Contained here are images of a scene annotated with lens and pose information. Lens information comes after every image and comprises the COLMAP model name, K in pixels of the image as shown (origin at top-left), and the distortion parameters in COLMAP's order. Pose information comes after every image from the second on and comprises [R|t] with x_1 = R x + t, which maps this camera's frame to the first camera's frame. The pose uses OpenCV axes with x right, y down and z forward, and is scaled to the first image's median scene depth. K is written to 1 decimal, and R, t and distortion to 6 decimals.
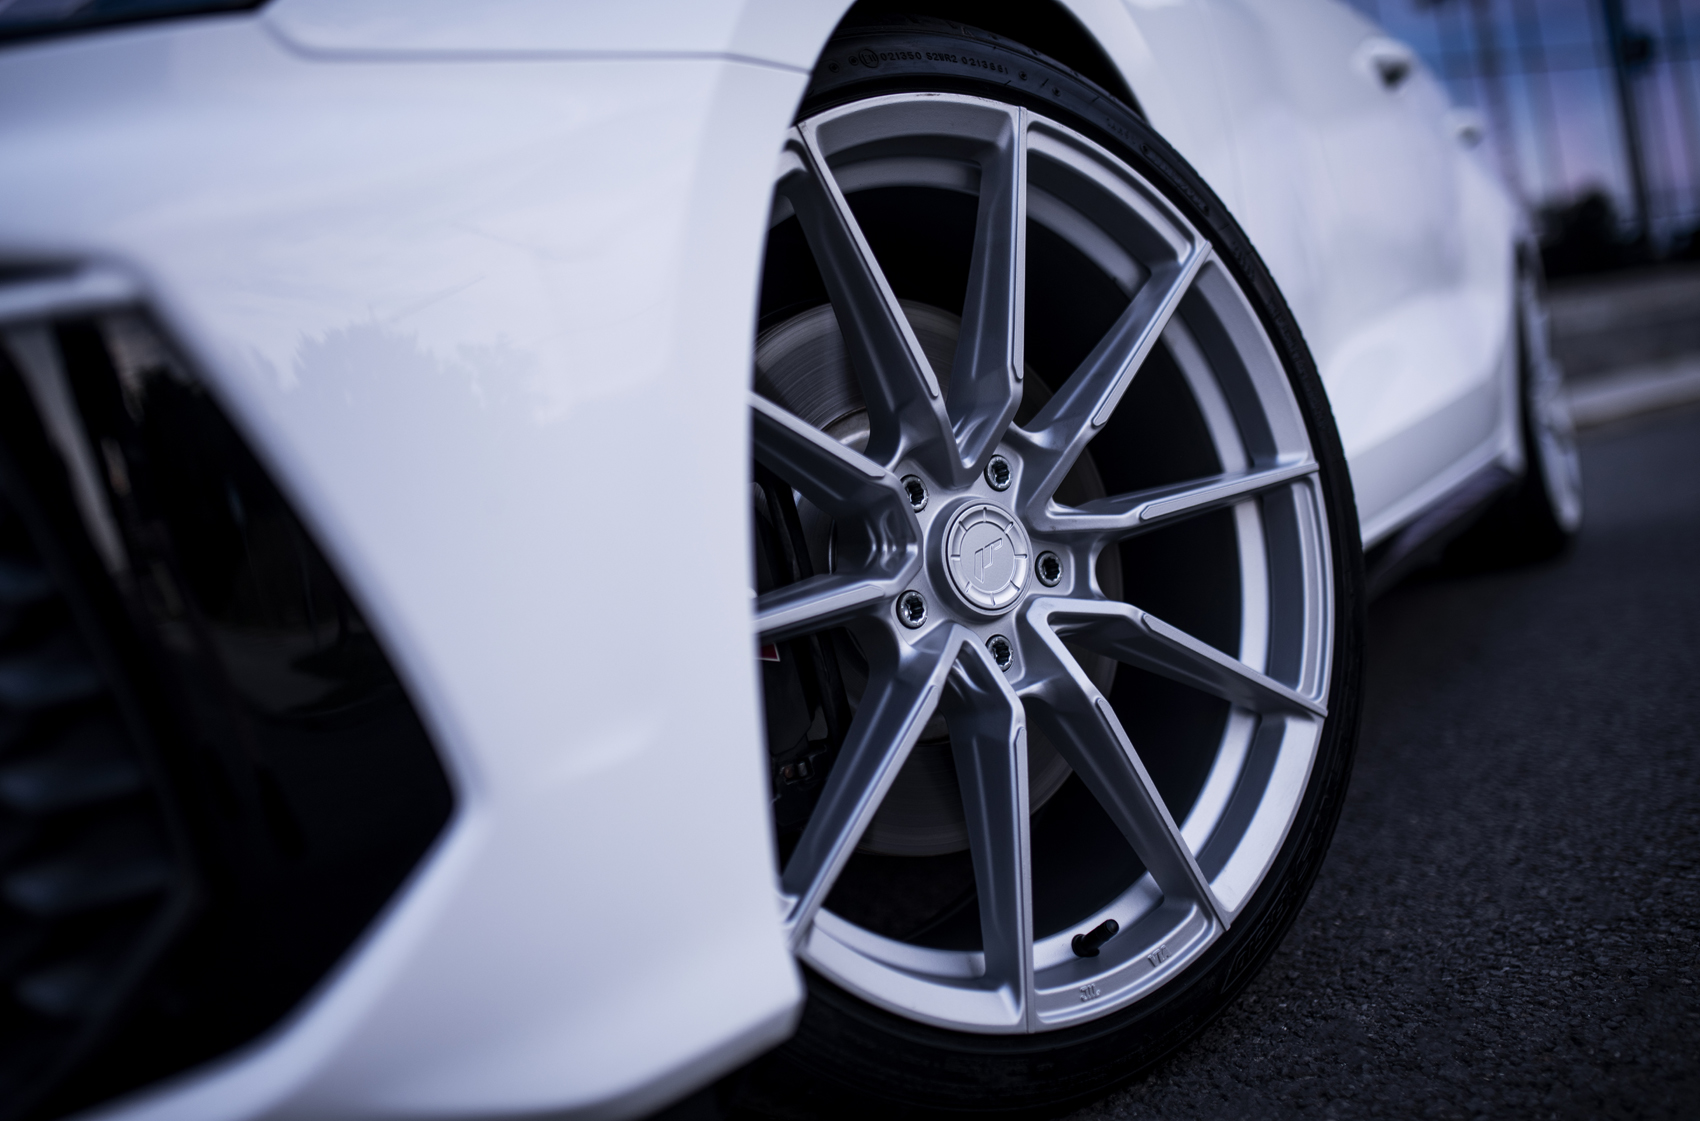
lens RADIAL K [[1618.4, 0, 850.0], [0, 1618.4, 560.5], [0, 0, 1]] dist [-0.053151, 0.078936]
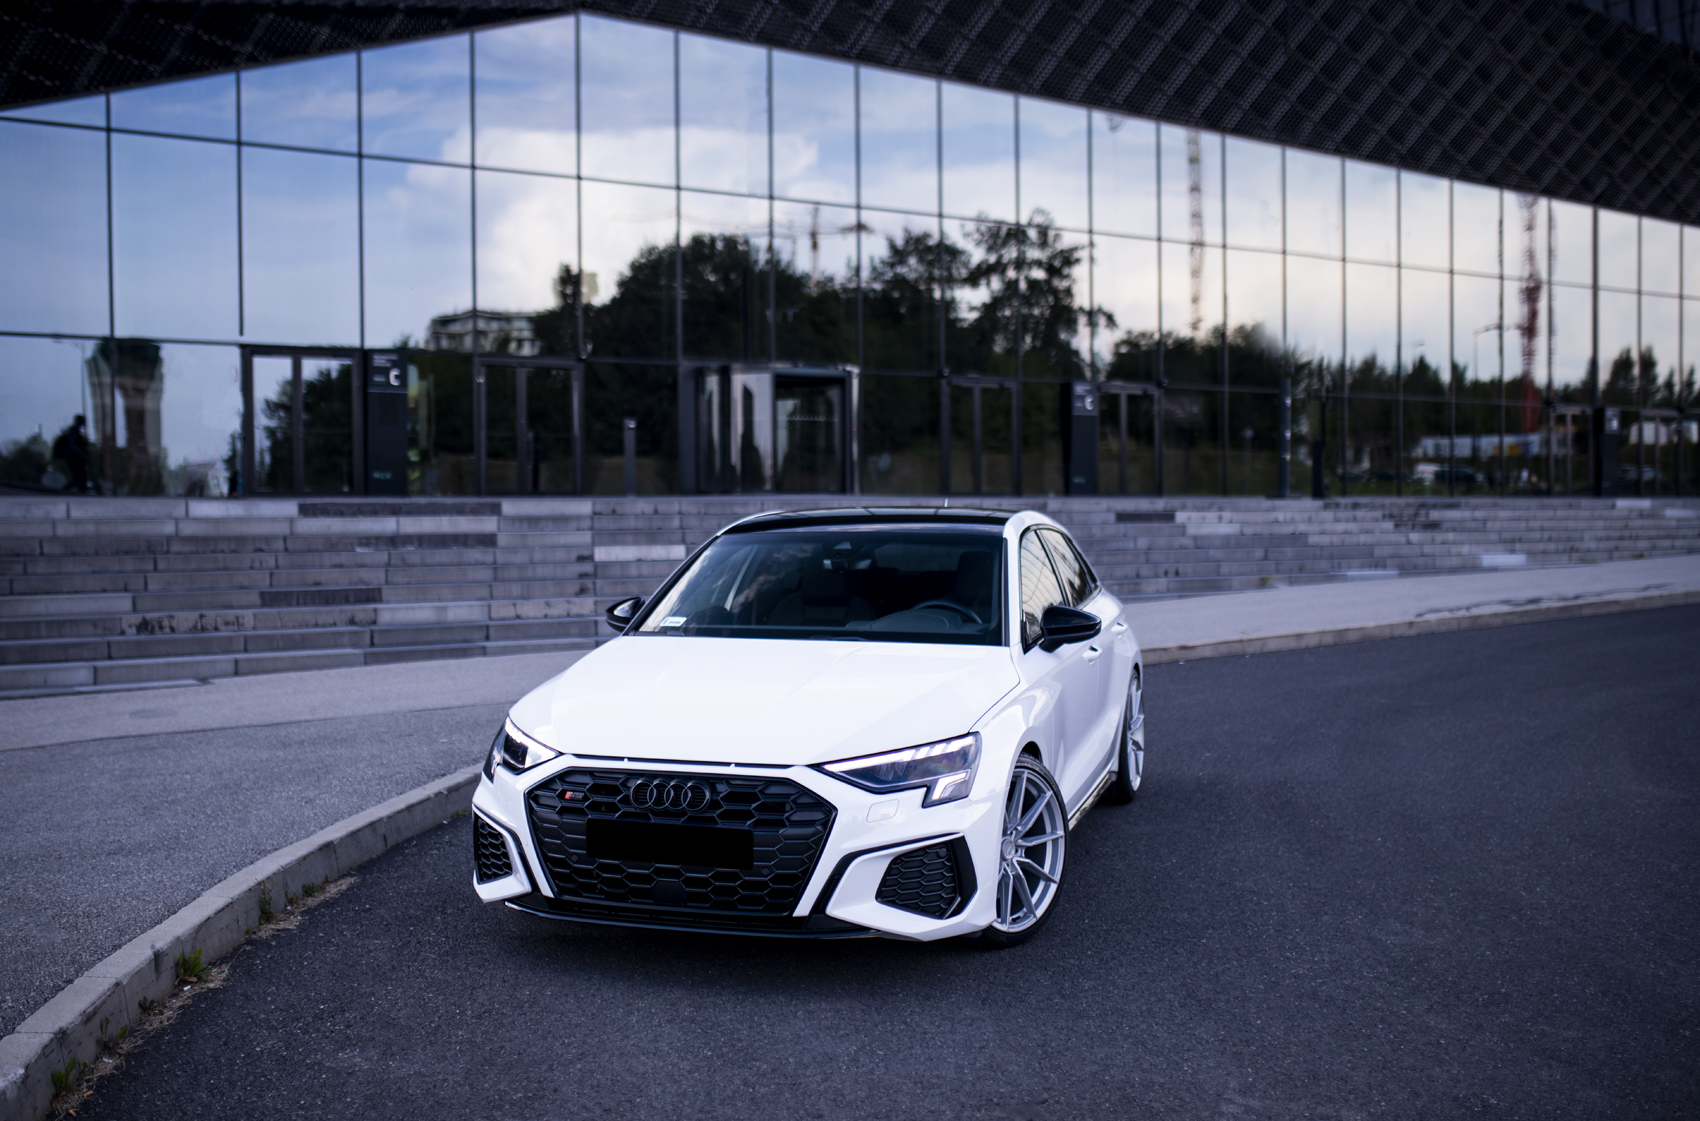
lens RADIAL K [[1770.4, 0, 782.1], [0, 1770.4, 583.6], [0, 0, 1]] dist [-0.009299, 0.036467]
pose [[0.970135, 0.160506, 0.181869, -1.900789], [-0.162747, 0.986664, -0.002633, -0.750634], [-0.179867, -0.027044, 0.983319, -4.776646]]
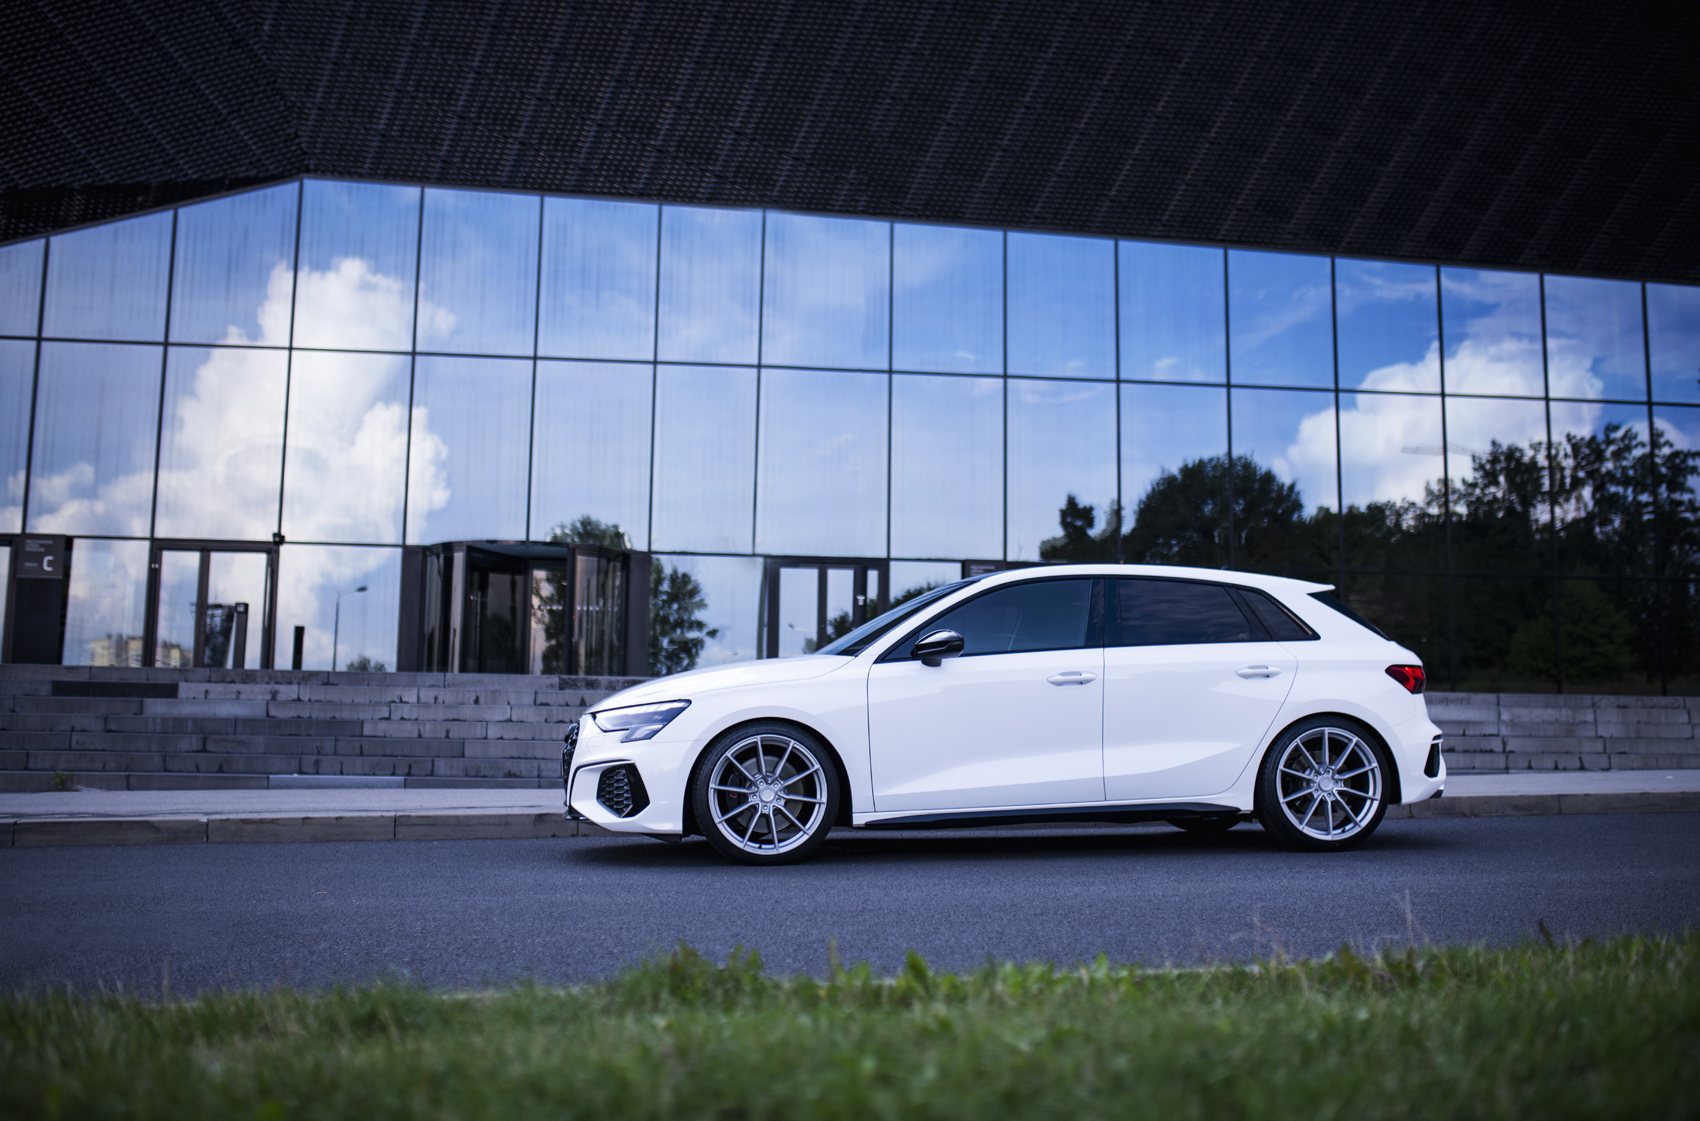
lens RADIAL K [[1695.5, 0, 845.5], [0, 1695.5, 528.6], [0, 0, 1]] dist [-0.035874, 0.013820]
pose [[0.603336, 0.080650, -0.793399, 6.545957], [-0.122799, 0.992403, 0.007498, -1.345220], [0.787976, 0.092905, 0.608656, -3.610967]]
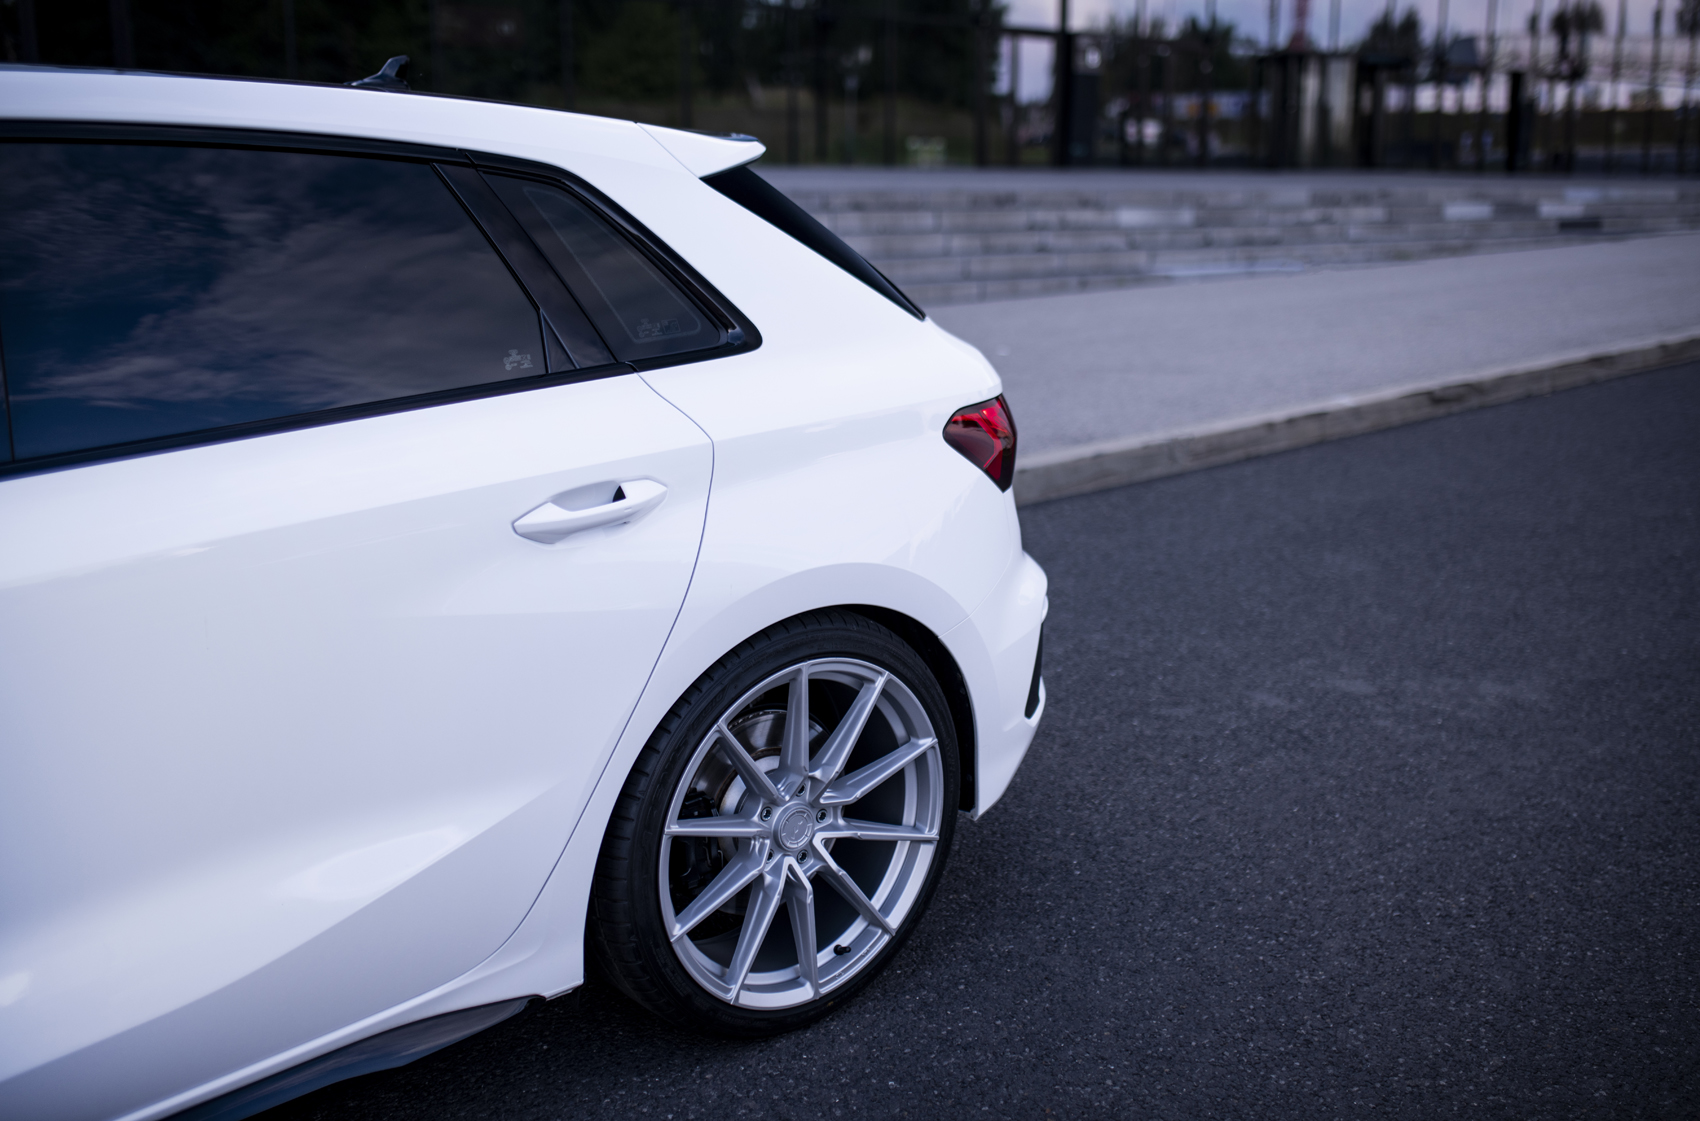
lens RADIAL K [[1653.5, 0, 850.0], [0, 1653.5, 560.5], [0, 0, 1]] dist [-0.029685, 0.047911]
pose [[0.922291, 0.256307, -0.289284, 2.134012], [-0.172514, 0.942784, 0.285303, -1.427428], [0.345857, -0.213226, 0.913738, 1.311433]]
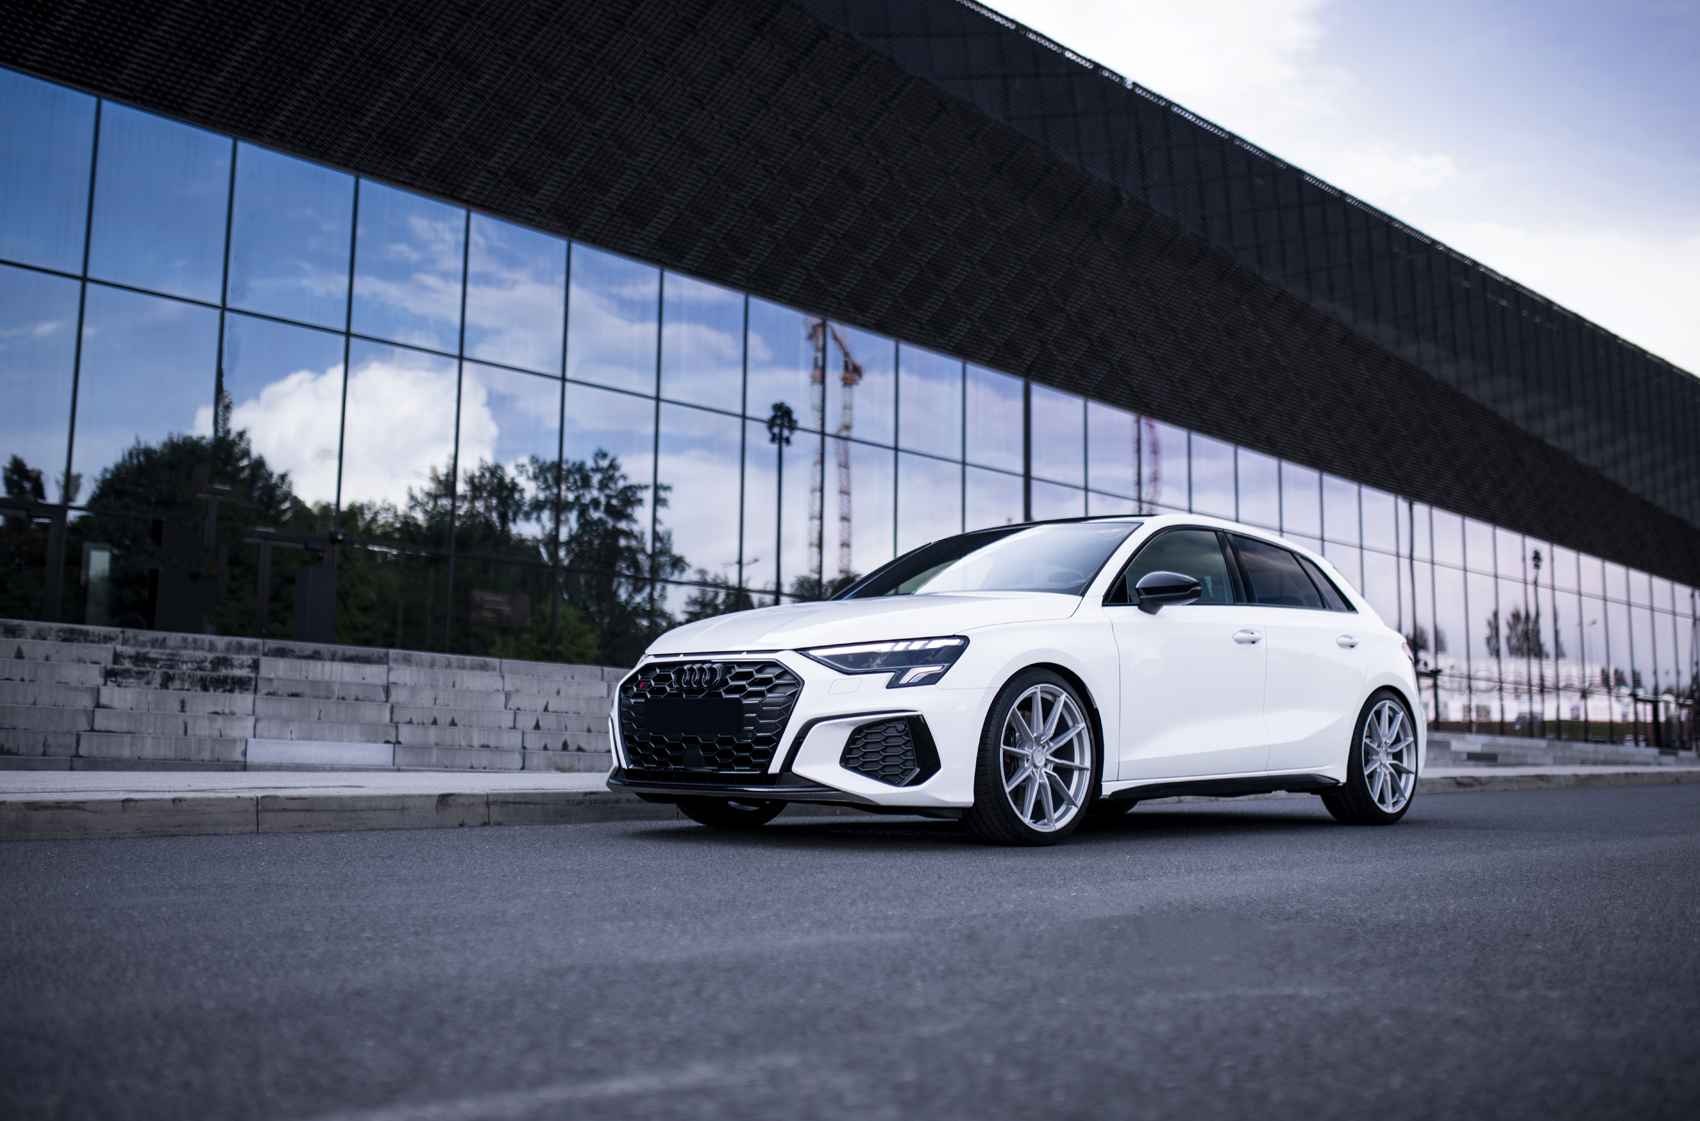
lens RADIAL K [[1749.8, 0, 850.0], [0, 1749.8, 560.5], [0, 0, 1]] dist [-0.055476, 0.103542]
pose [[0.947694, 0.160312, -0.276000, 1.149777], [-0.189853, 0.978239, -0.083693, -0.048834], [0.256577, 0.131715, 0.957507, -5.526440]]
